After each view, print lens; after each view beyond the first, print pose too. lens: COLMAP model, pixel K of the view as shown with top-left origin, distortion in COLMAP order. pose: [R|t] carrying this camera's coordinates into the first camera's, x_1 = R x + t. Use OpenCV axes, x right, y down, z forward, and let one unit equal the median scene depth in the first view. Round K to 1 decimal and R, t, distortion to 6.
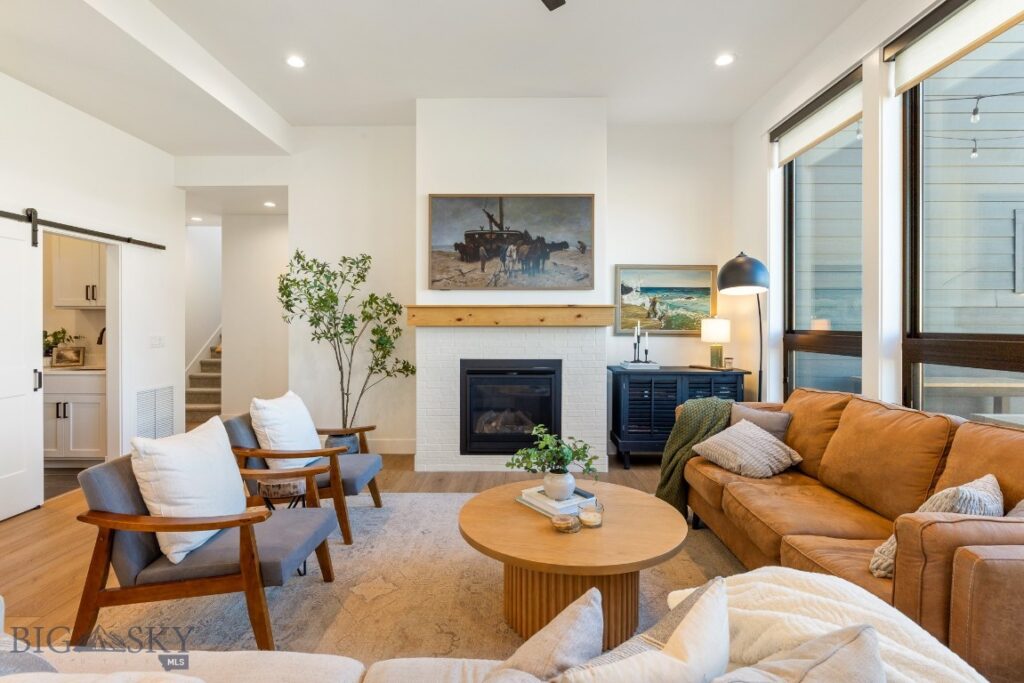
lens RADIAL K [[498.0, 0, 513.4], [0, 498.0, 325.6], [0, 0, 1]] dist [0.000786, -0.000029]
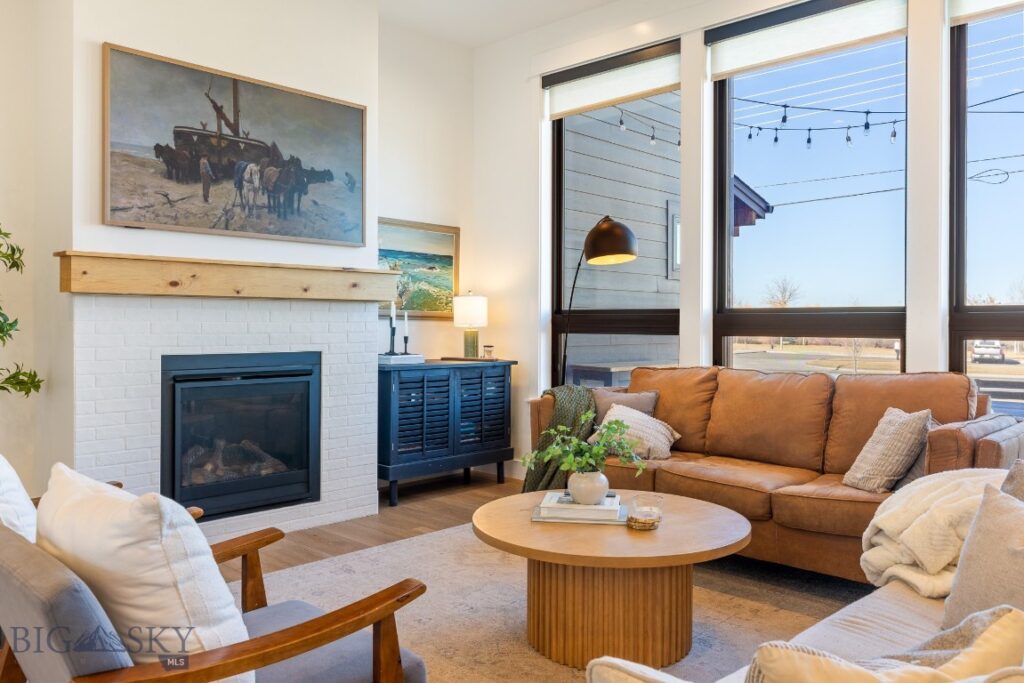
lens RADIAL K [[790.9, 0, 512.6], [0, 790.9, 322.2], [0, 0, 1]] dist [0.004655, 0.001060]
pose [[0.681346, 0.003429, 0.731954, -0.488105], [-0.002533, 0.999994, -0.002327, 0.031717], [-0.731957, -0.000269, 0.681351, 0.118291]]
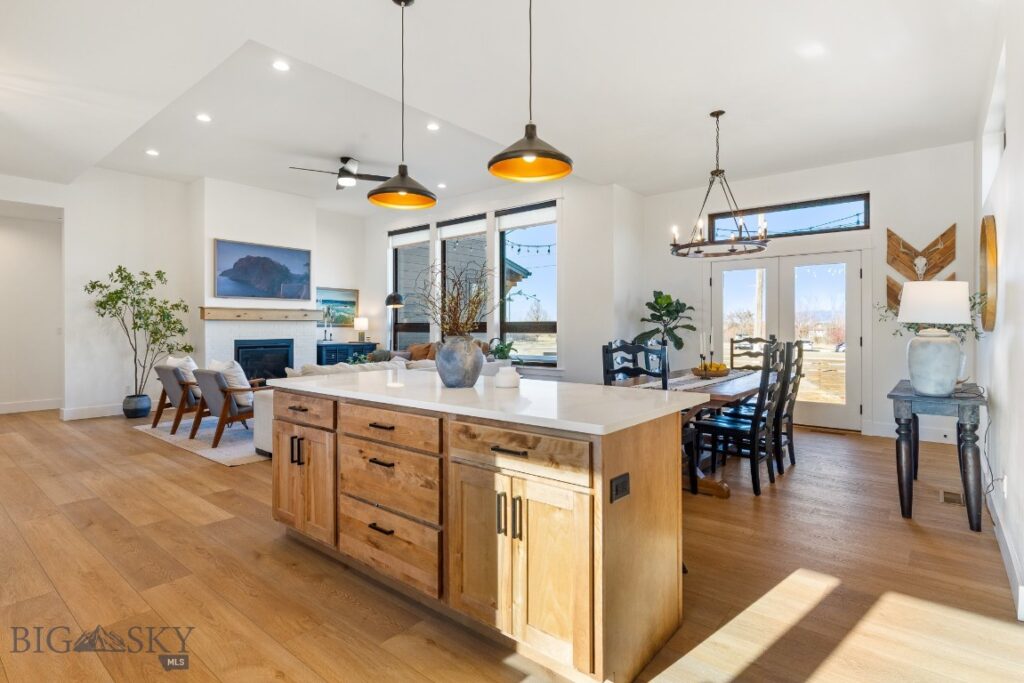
lens RADIAL K [[517.8, 0, 512.5], [0, 517.8, 326.8], [0, 0, 1]] dist [0.000355, 0.000008]
pose [[0.629233, -0.000282, 0.777217, -0.871859], [0.002087, 0.999997, -0.001327, 0.028508], [-0.777214, 0.002457, 0.629231, -0.813479]]
